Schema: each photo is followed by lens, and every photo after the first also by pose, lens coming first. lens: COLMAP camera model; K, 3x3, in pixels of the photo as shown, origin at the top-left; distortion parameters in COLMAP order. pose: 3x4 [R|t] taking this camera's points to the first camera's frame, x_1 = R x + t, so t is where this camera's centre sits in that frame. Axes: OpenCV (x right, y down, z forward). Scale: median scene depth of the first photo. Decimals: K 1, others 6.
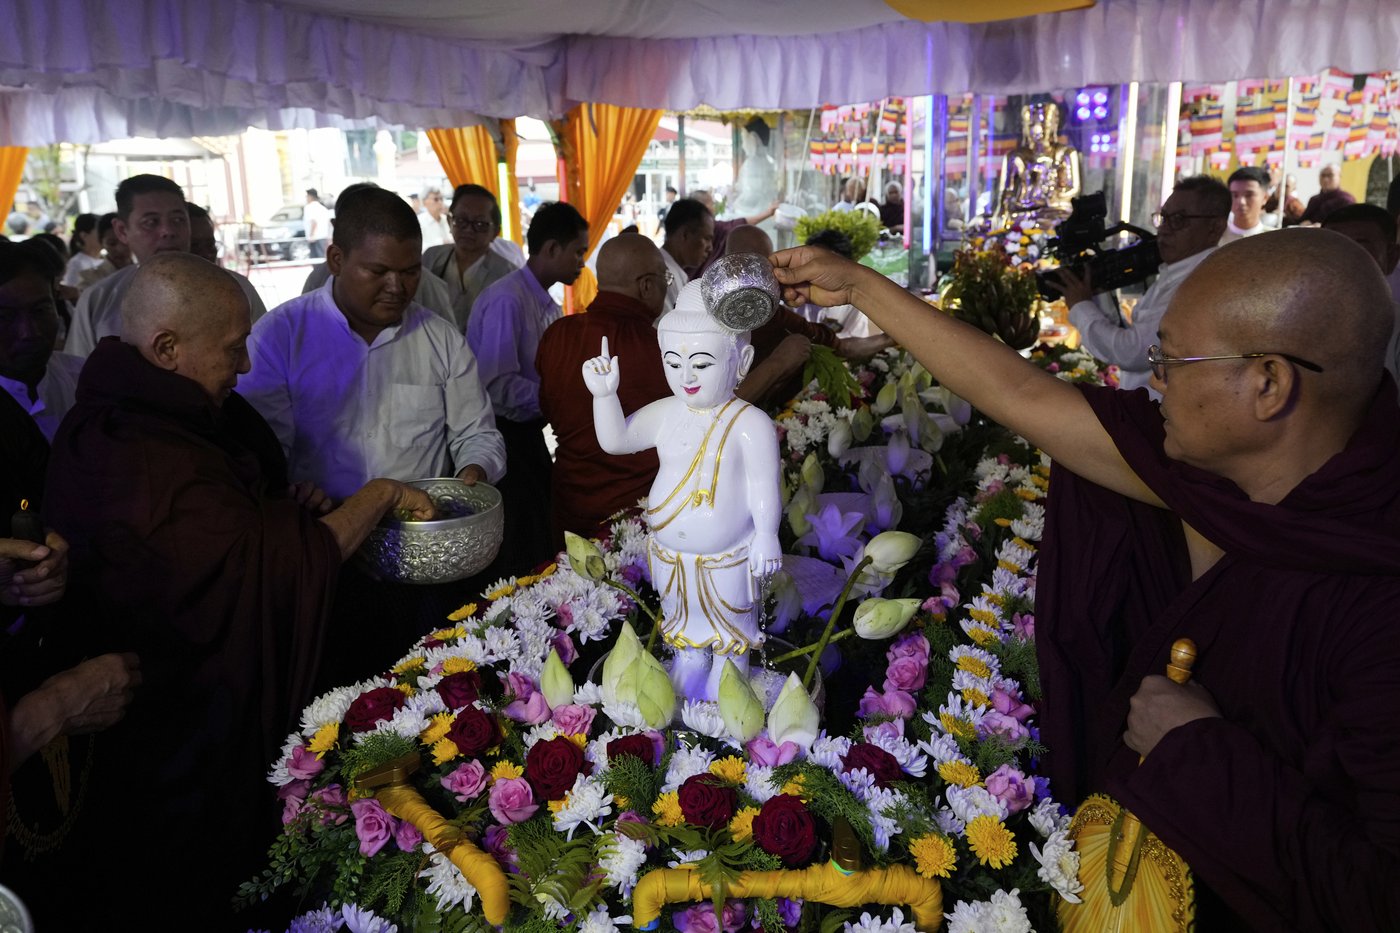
lens RADIAL K [[927.4, 0, 700.0], [0, 927.4, 466.5], [0, 0, 1]] dist [-0.002116, 0.001041]
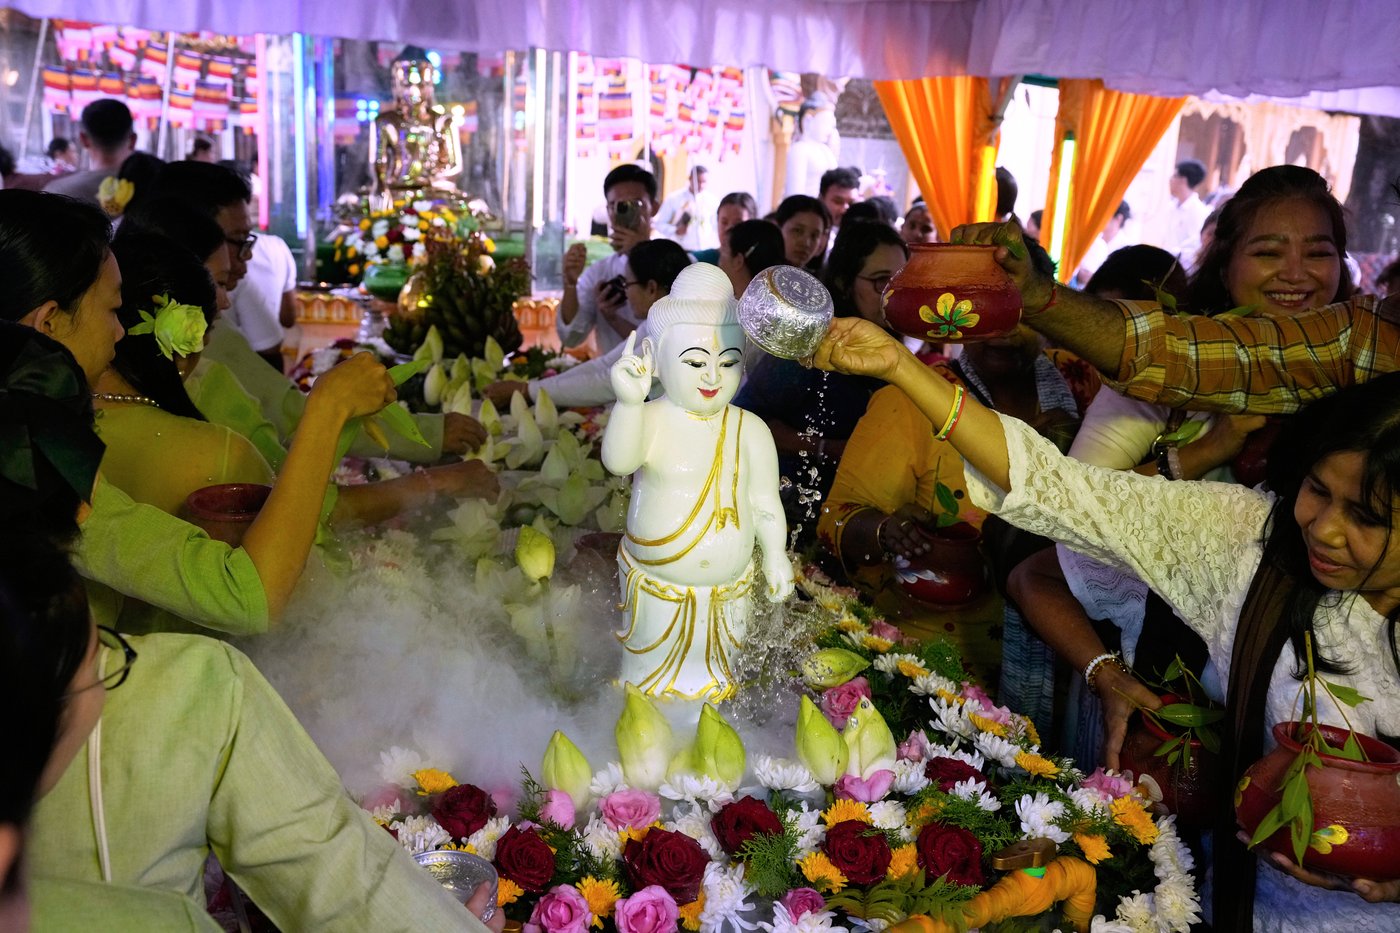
lens RADIAL K [[1167.3, 0, 700.0], [0, 1167.3, 466.5], [0, 0, 1]] dist [0.032632, 0.001059]
pose [[0.842211, -0.065637, 0.535137, -0.577702], [0.083782, 0.996437, -0.009641, -0.004868], [-0.532598, 0.052955, 0.844710, 0.095439]]
